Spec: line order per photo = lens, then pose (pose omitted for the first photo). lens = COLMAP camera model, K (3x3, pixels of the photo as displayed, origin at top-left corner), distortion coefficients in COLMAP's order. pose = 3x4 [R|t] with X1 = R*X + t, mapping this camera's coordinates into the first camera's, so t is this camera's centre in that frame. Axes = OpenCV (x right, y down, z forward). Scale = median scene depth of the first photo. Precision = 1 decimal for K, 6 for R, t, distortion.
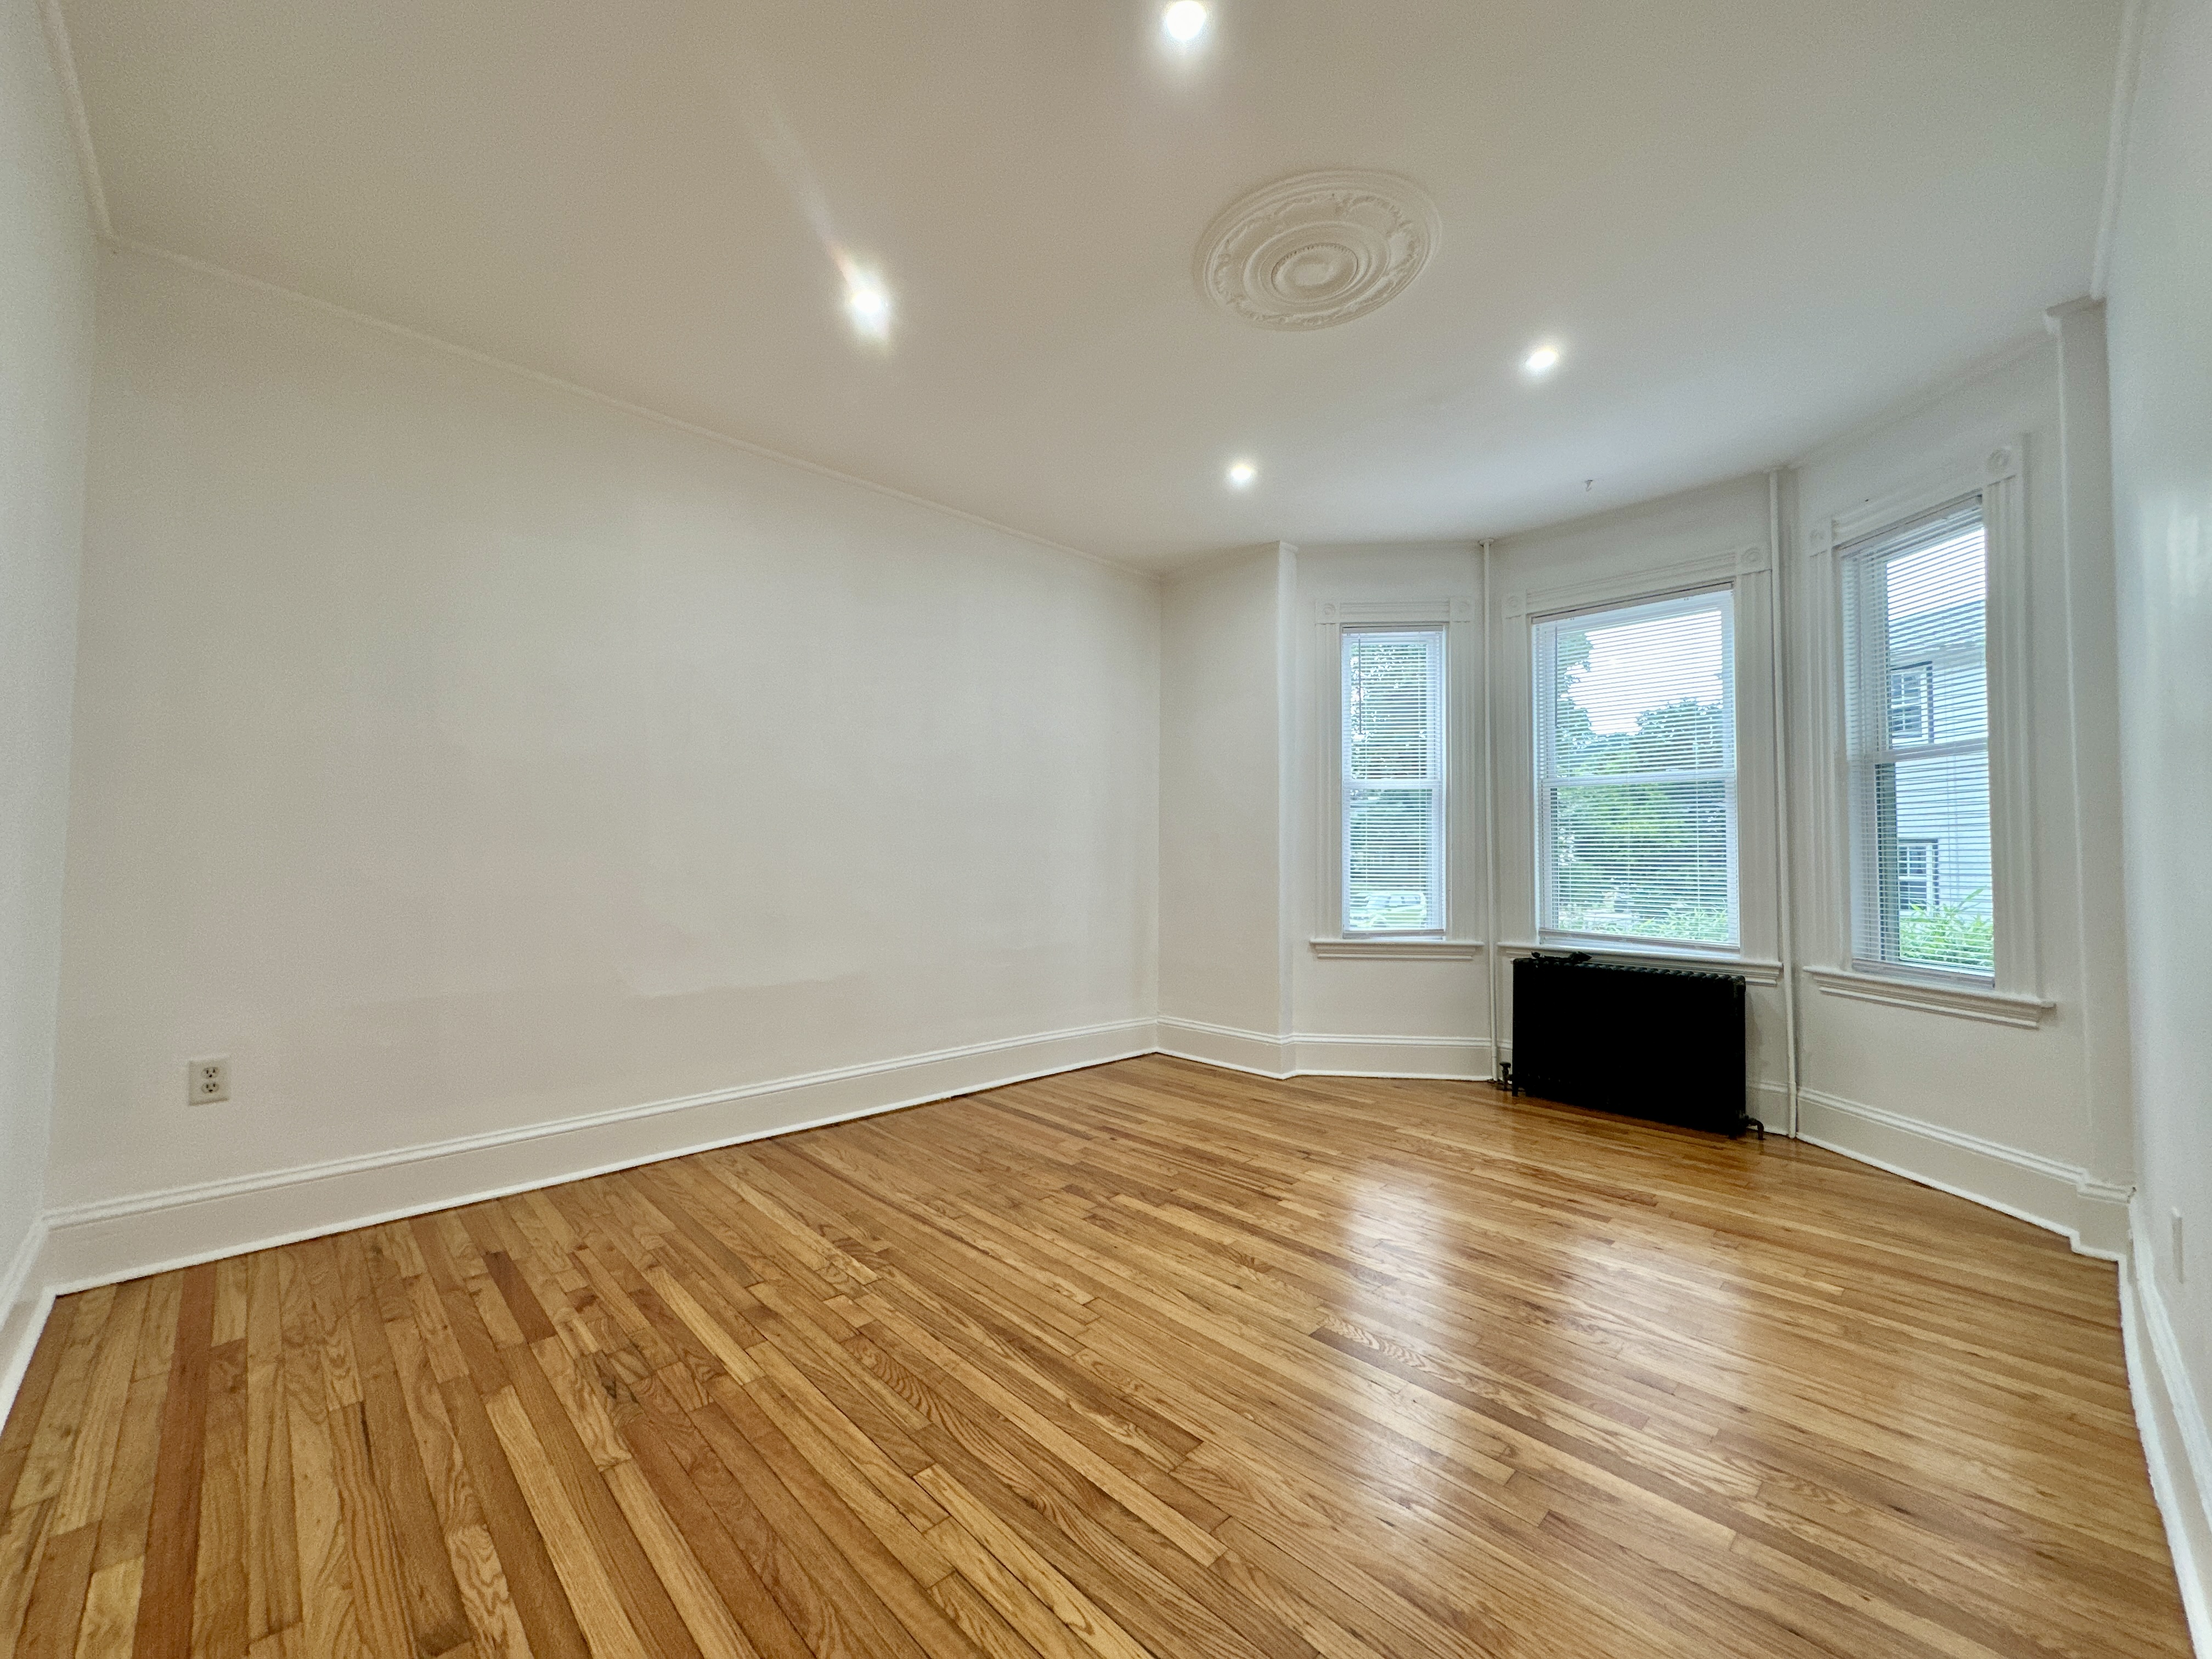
lens RADIAL K [[896.9, 0, 1106.1], [0, 896.9, 828.7], [0, 0, 1]] dist [-0.000817, -0.000072]
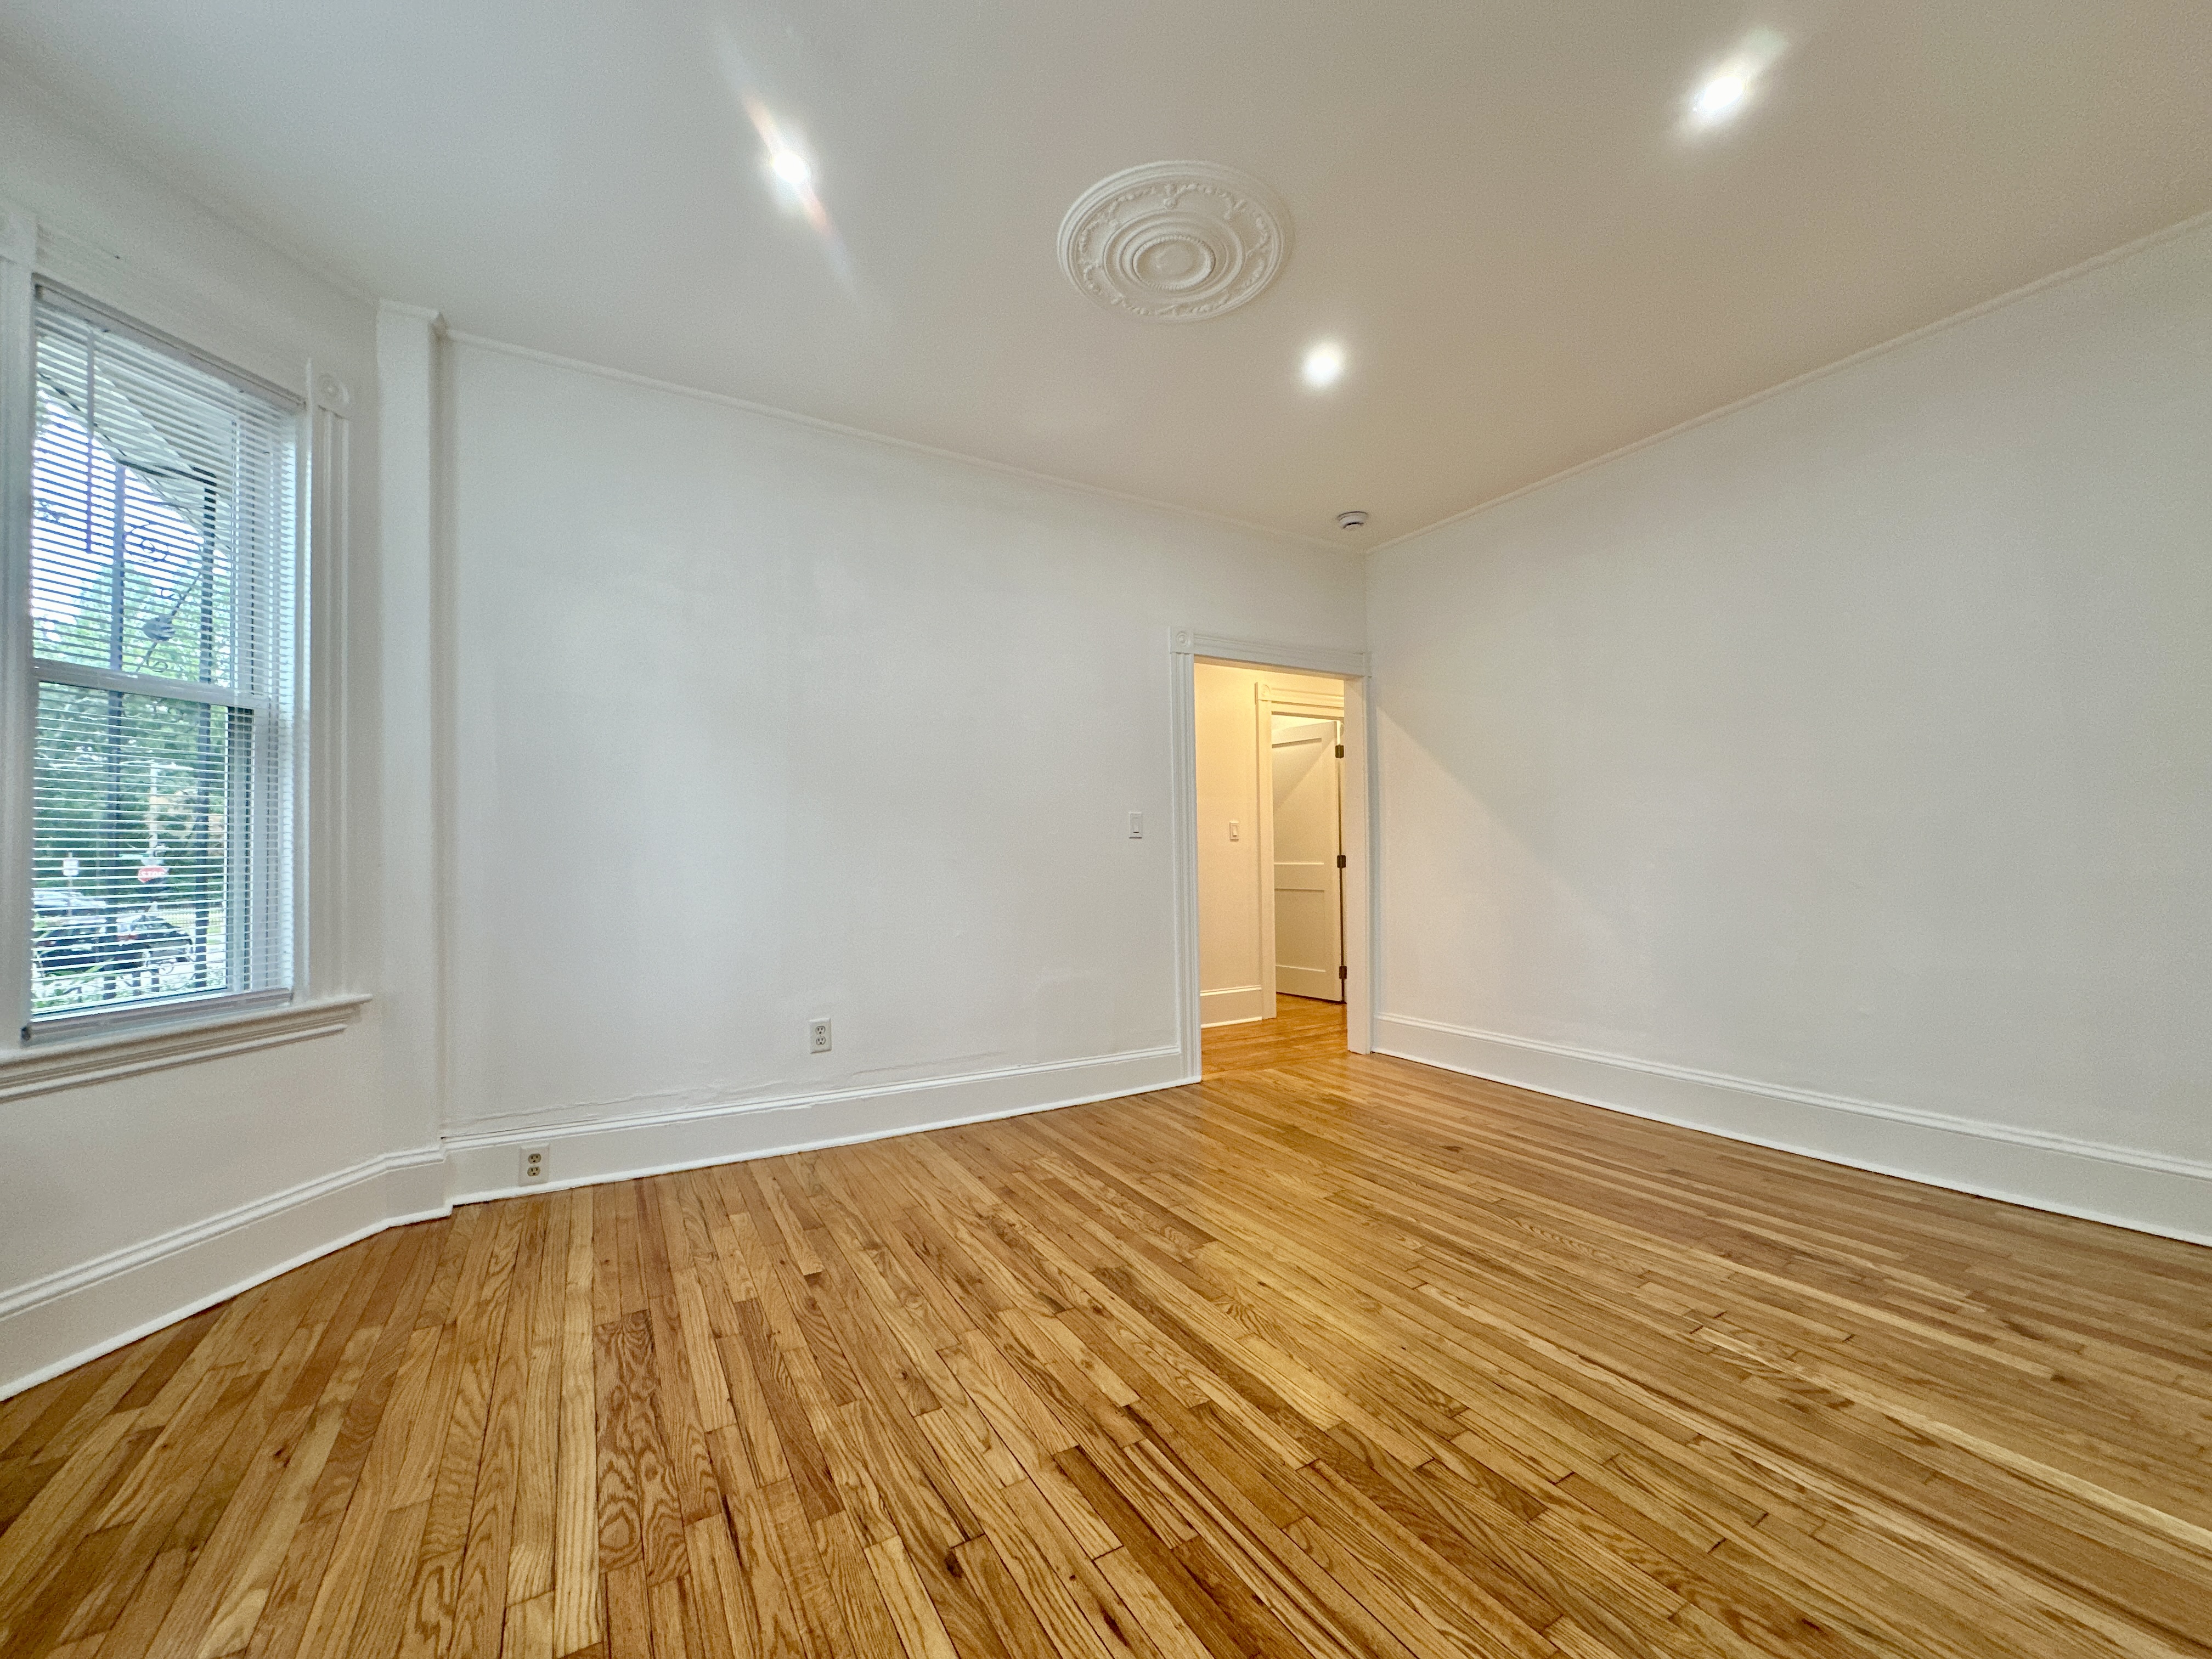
lens RADIAL K [[896.9, 0, 1105.3], [0, 896.9, 837.4], [0, 0, 1]] dist [-0.000817, -0.000072]
pose [[-0.973605, 0.012624, 0.227888, 0.071650], [0.002850, 0.999064, -0.043168, 0.065842], [-0.228220, -0.041379, -0.972730, 1.670066]]
